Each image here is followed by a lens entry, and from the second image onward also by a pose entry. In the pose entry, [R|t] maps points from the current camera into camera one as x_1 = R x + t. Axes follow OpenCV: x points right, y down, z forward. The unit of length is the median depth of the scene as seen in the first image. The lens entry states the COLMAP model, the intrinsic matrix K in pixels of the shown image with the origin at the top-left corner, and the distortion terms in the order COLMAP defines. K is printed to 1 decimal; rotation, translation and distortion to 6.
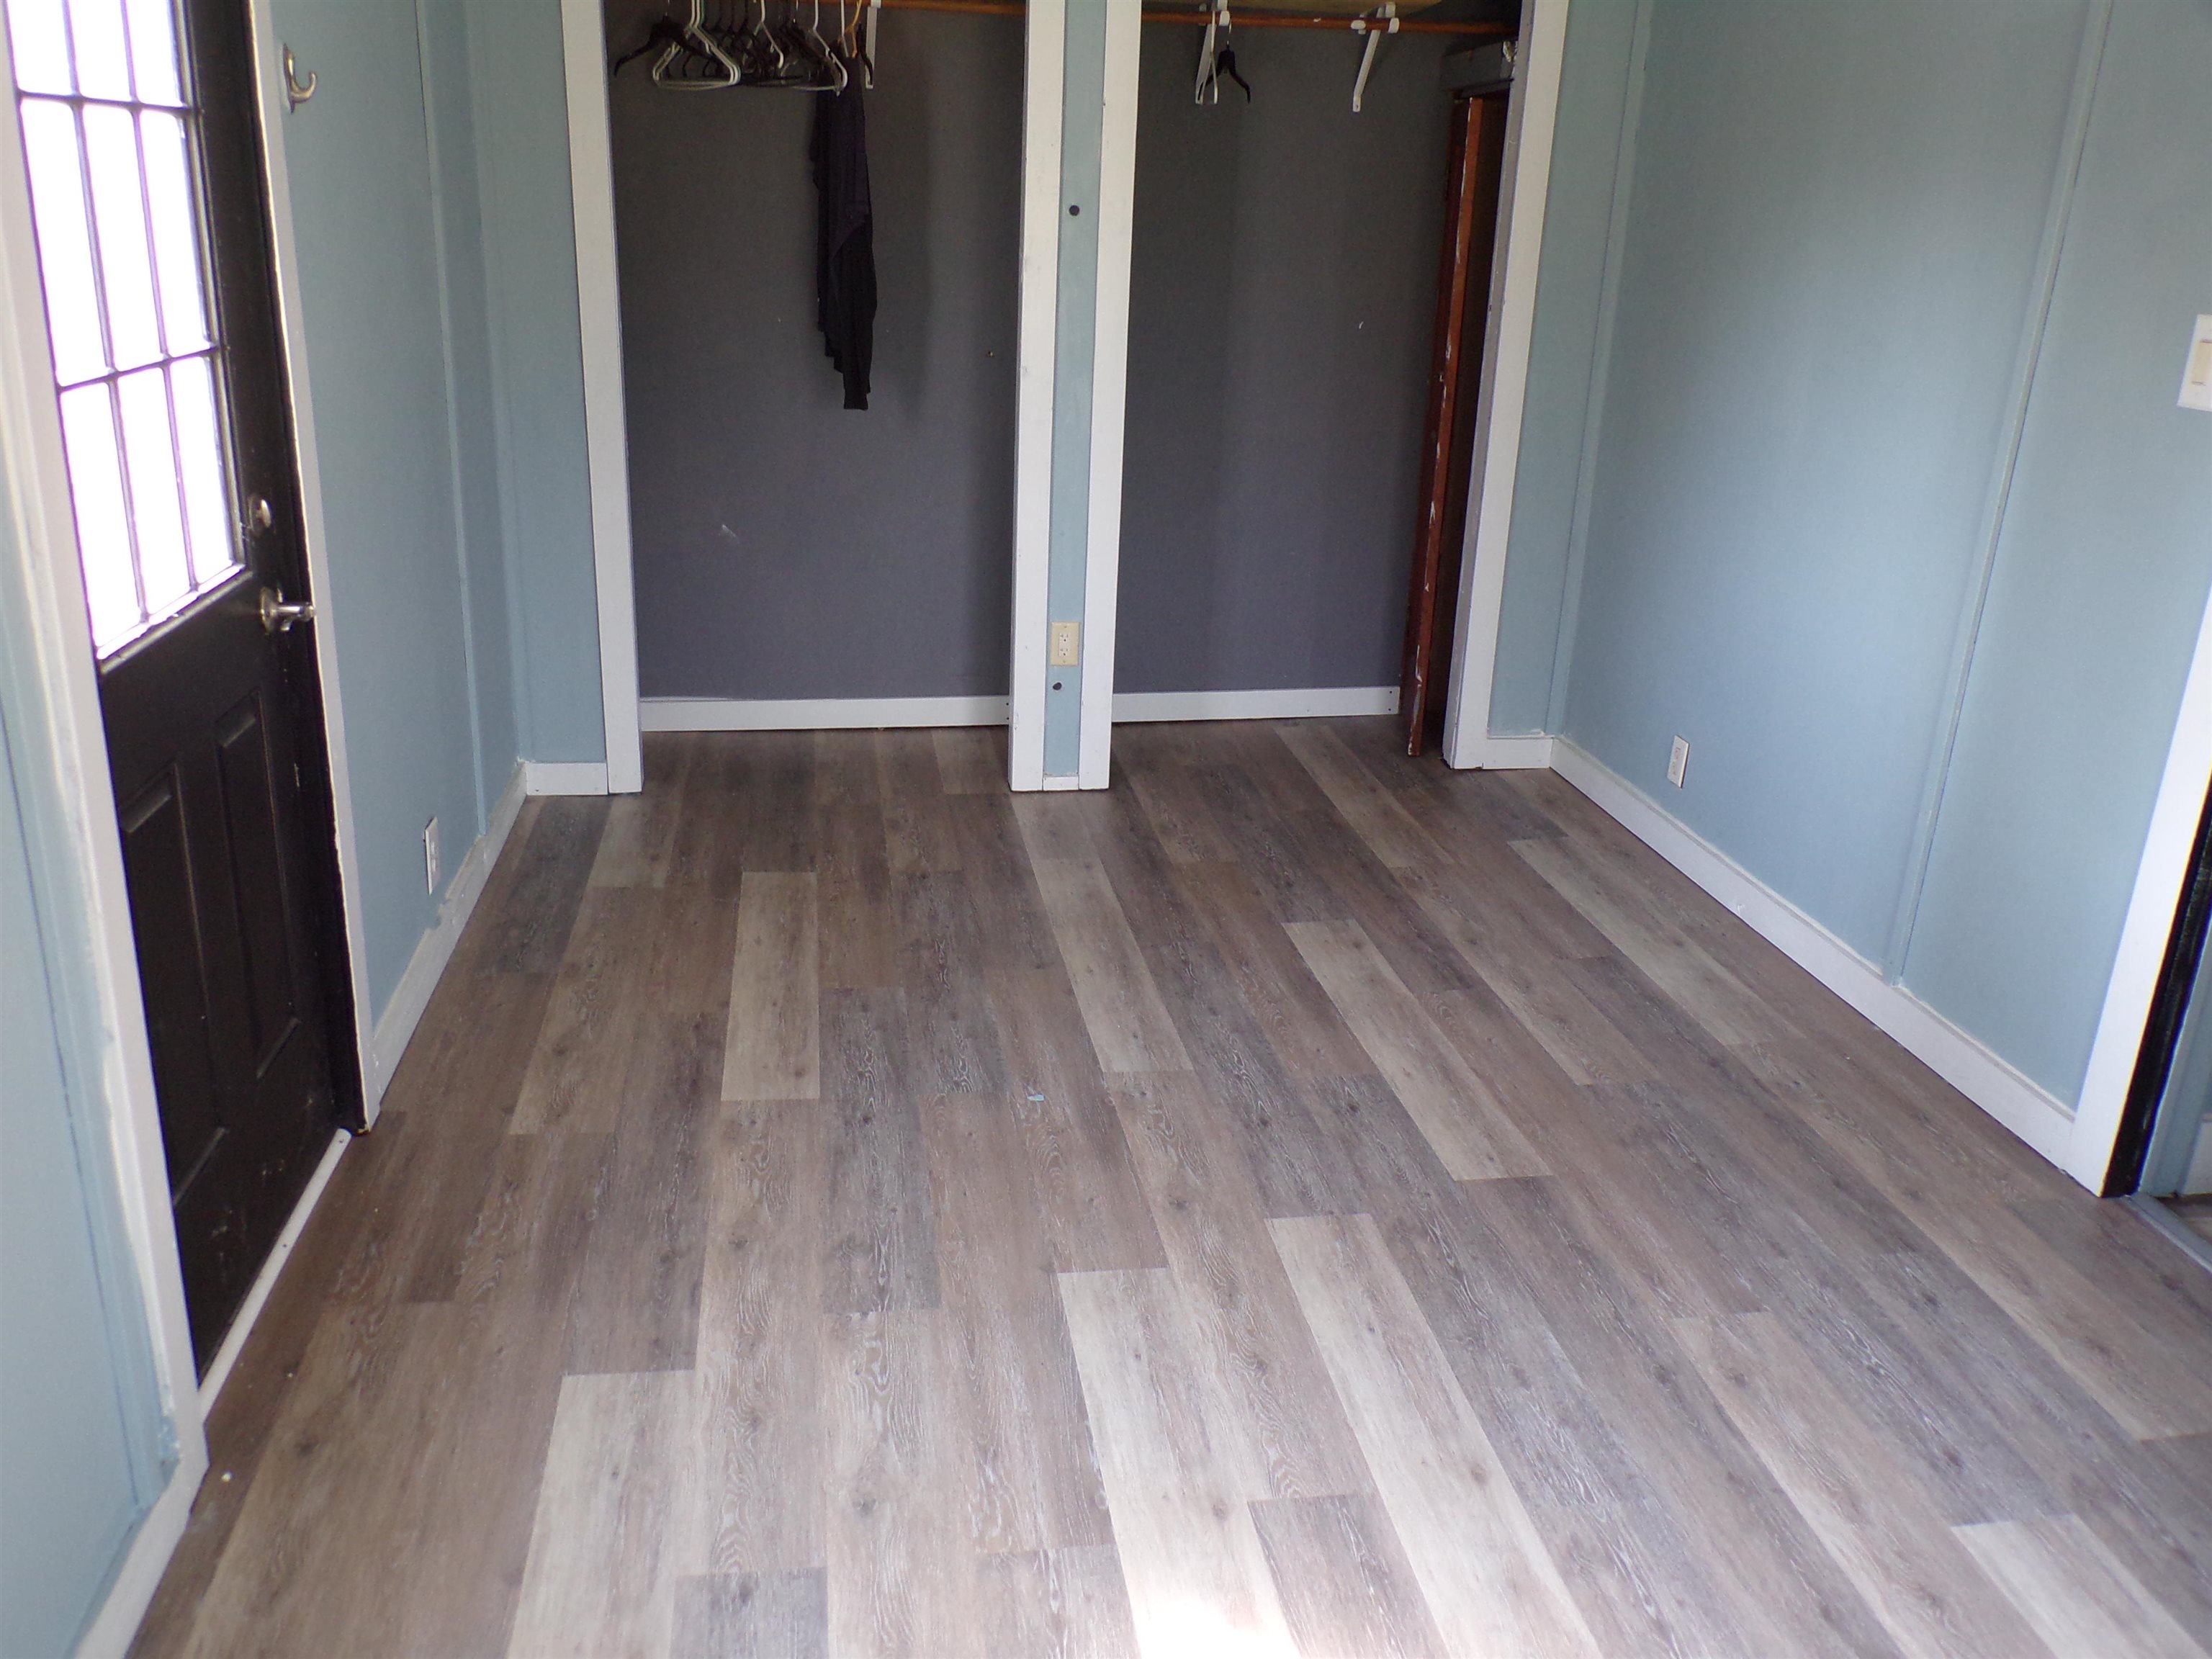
lens RADIAL K [[1821.1, 0, 1116.1], [0, 1821.1, 824.1], [0, 0, 1]] dist [0.001622, 0.001404]
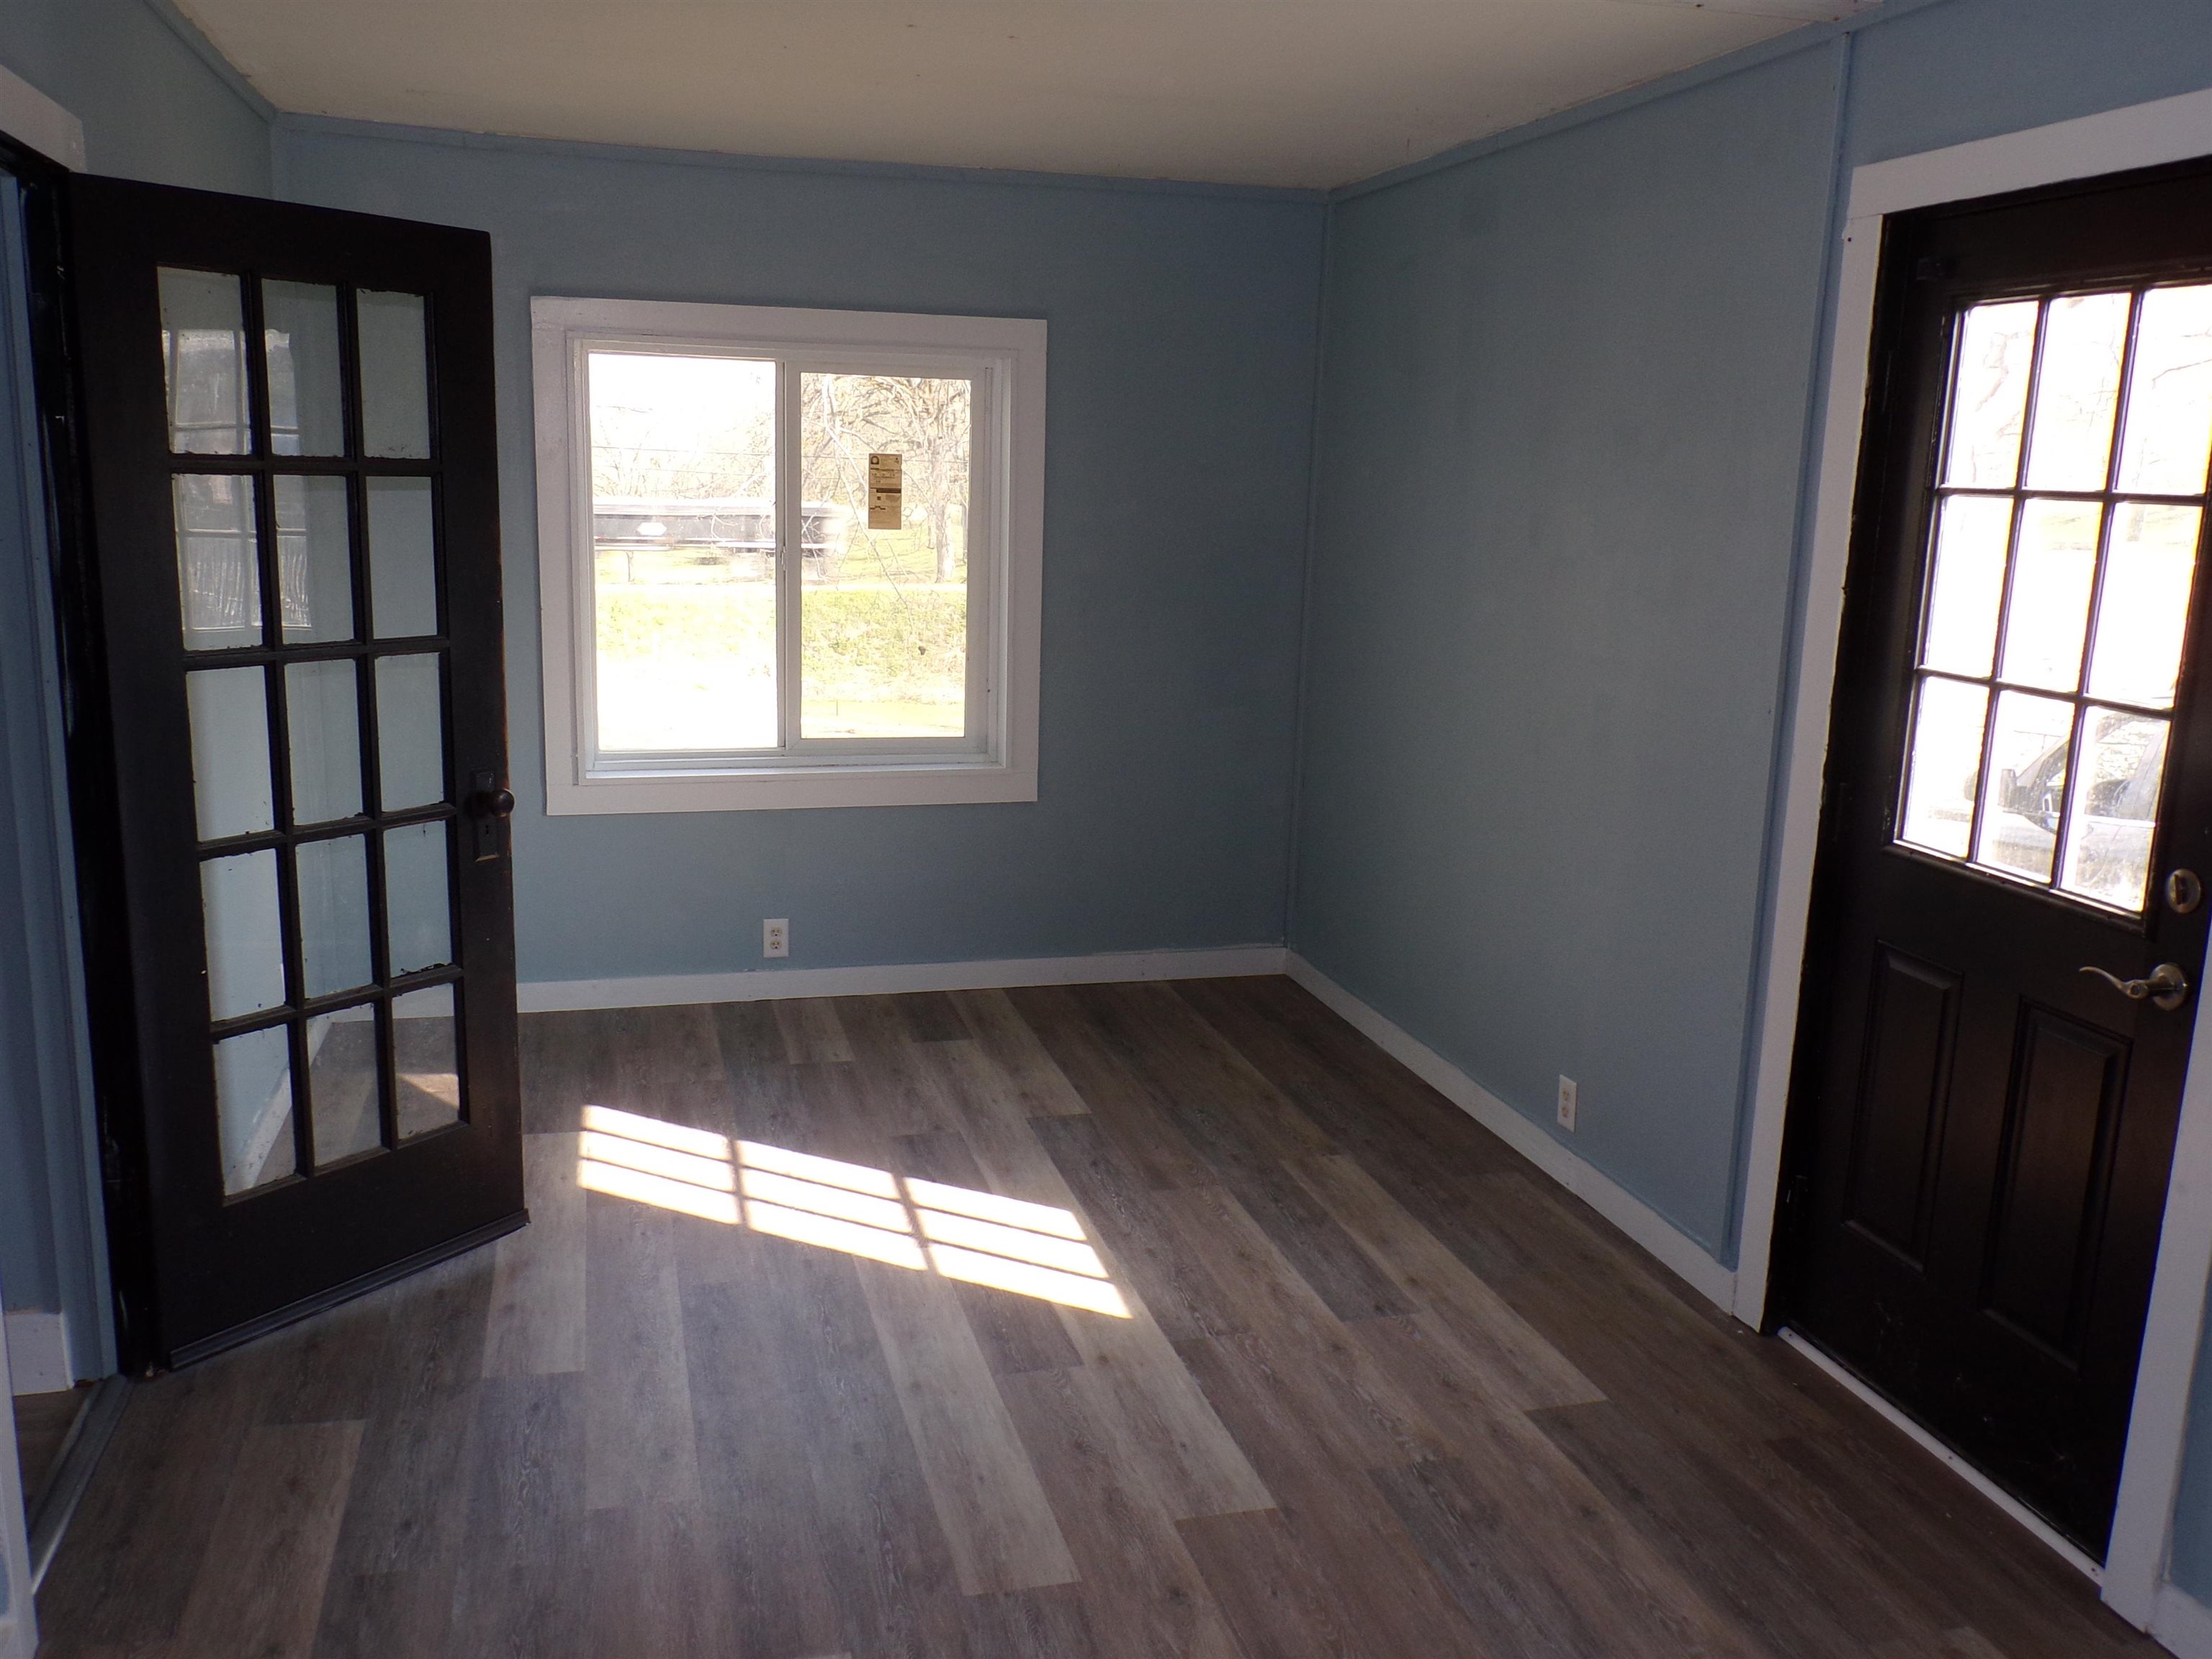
lens RADIAL K [[1821.1, 0, 1116.1], [0, 1821.1, 824.1], [0, 0, 1]] dist [0.001622, 0.001404]
pose [[-0.990455, -0.046584, -0.129729, 0.218719], [-0.106698, 0.854956, 0.507609, -0.624849], [0.087266, 0.516605, -0.851765, 1.728692]]
